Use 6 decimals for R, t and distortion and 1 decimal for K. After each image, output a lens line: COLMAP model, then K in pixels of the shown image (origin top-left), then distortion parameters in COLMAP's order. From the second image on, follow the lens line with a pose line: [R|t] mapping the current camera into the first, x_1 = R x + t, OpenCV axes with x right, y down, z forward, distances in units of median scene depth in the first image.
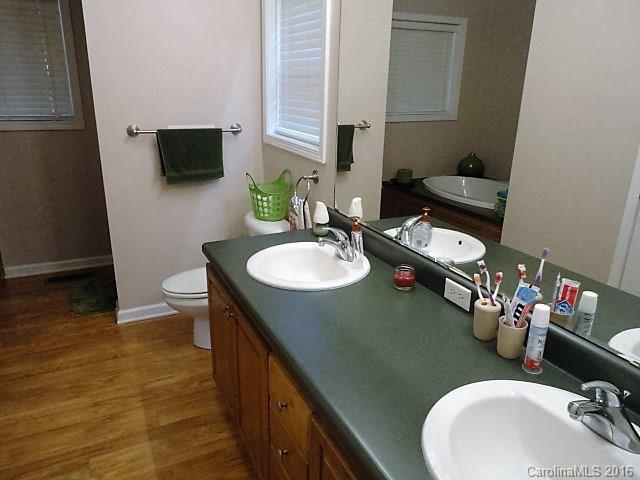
lens RADIAL K [[478.2, 0, 319.2], [0, 478.2, 238.7], [0, 0, 1]] dist [0.011150, 0.001231]
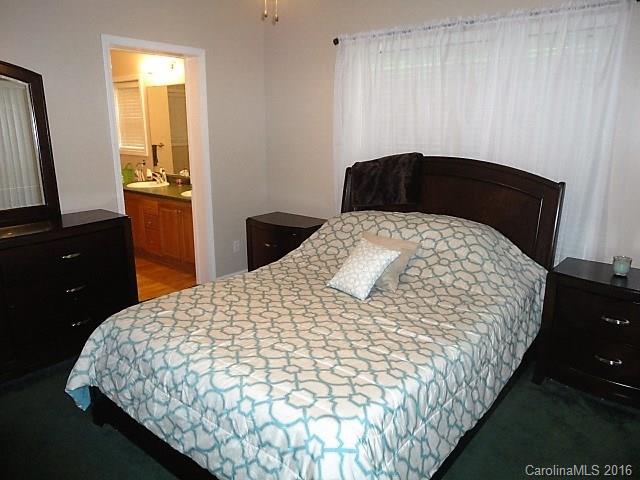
lens RADIAL K [[478.2, 0, 319.7], [0, 478.2, 242.3], [0, 0, 1]] dist [0.011150, 0.001231]
pose [[0.914039, -0.101728, 0.392663, -0.173694], [0.130257, 0.990383, -0.046633, 0.468191], [-0.384143, 0.093771, 0.918499, -1.470842]]
